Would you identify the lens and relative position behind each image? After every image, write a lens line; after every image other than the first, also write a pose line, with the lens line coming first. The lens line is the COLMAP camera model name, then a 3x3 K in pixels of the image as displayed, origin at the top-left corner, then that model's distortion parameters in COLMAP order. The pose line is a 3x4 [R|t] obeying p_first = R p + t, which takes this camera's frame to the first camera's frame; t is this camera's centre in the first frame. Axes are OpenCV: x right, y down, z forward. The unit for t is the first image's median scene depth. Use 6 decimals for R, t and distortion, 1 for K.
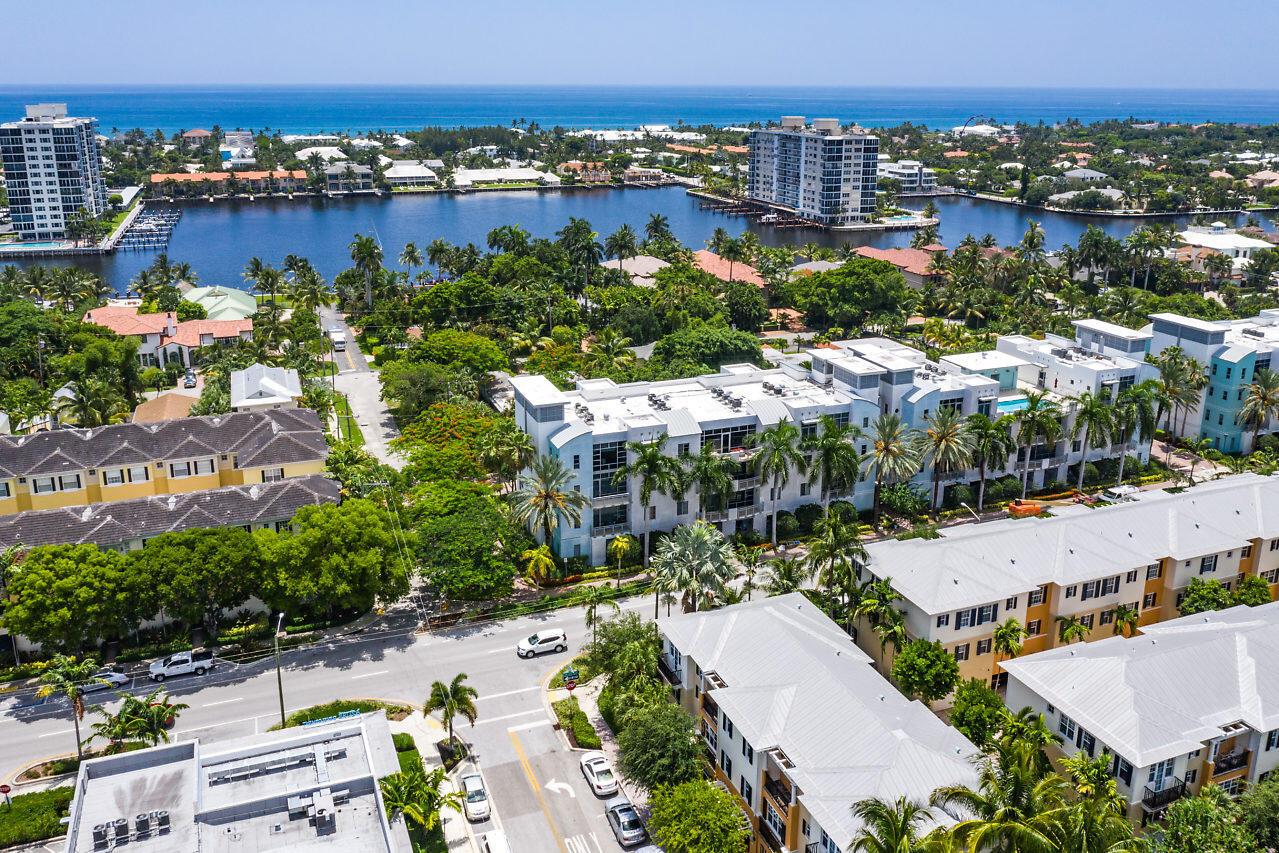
lens RADIAL K [[1015.6, 0, 639.5], [0, 1015.6, 426.5], [0, 0, 1]] dist [-0.011020, -0.001369]
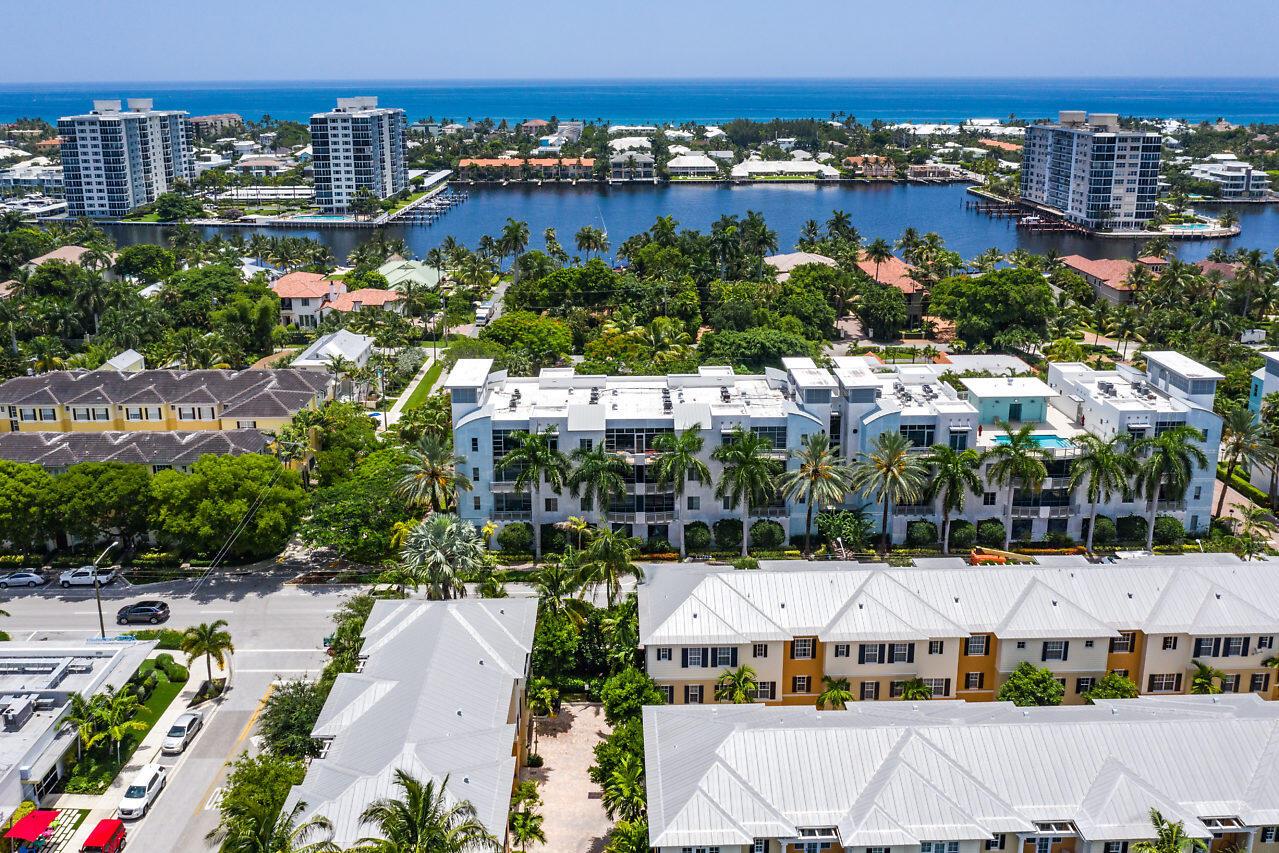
lens RADIAL K [[1019.4, 0, 639.0], [0, 1019.4, 382.0], [0, 0, 1]] dist [-0.015576, 0.005341]
pose [[0.938175, 0.091991, -0.333716, 0.124556], [-0.103434, 0.994497, -0.016644, -0.008141], [0.330348, 0.050133, 0.942527, 0.023766]]
